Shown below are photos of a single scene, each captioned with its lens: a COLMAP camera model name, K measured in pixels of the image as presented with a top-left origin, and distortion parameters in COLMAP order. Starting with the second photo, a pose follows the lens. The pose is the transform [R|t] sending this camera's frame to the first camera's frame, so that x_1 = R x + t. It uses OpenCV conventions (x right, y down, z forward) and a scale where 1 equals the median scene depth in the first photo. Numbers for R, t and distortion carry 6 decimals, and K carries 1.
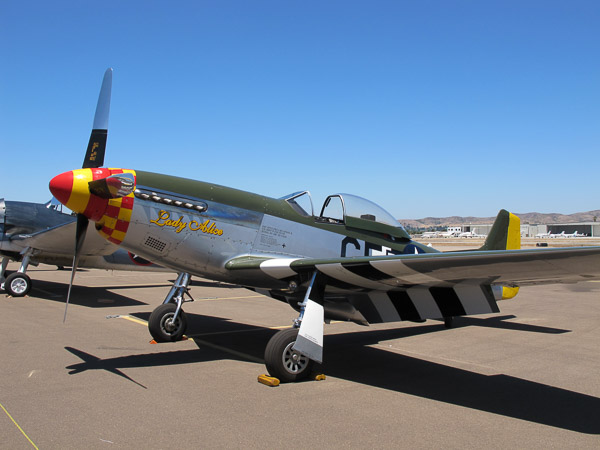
lens RADIAL K [[668.1, 0, 299.3], [0, 668.1, 226.0], [0, 0, 1]] dist [-0.032106, 0.000000]
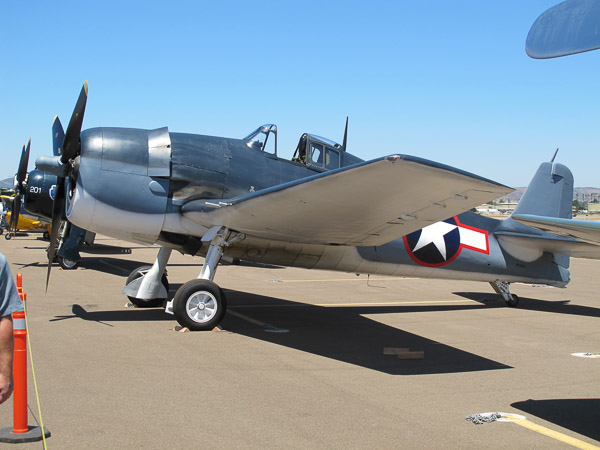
lens RADIAL K [[1039.7, 0, 301.2], [0, 1039.7, 222.4], [0, 0, 1]] dist [-0.009853, 0.000000]
pose [[0.970162, 0.012188, -0.242153, -0.555258], [-0.005442, 0.999579, 0.028508, 0.022914], [0.242398, -0.026340, 0.969819, 0.943508]]
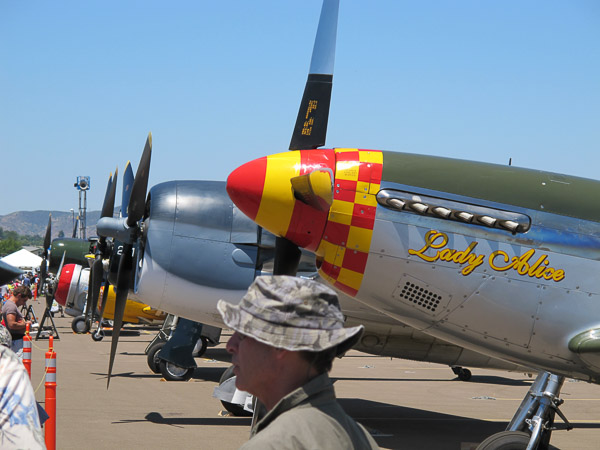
lens RADIAL K [[2456.0, 0, 299.9], [0, 2456.0, 225.2], [0, 0, 1]] dist [-0.094809, 0.000000]
pose [[0.903129, 0.001936, -0.429366, 0.479673], [-0.005157, 0.999967, -0.006337, -0.014349], [0.429339, 0.007937, 0.903109, -0.694271]]
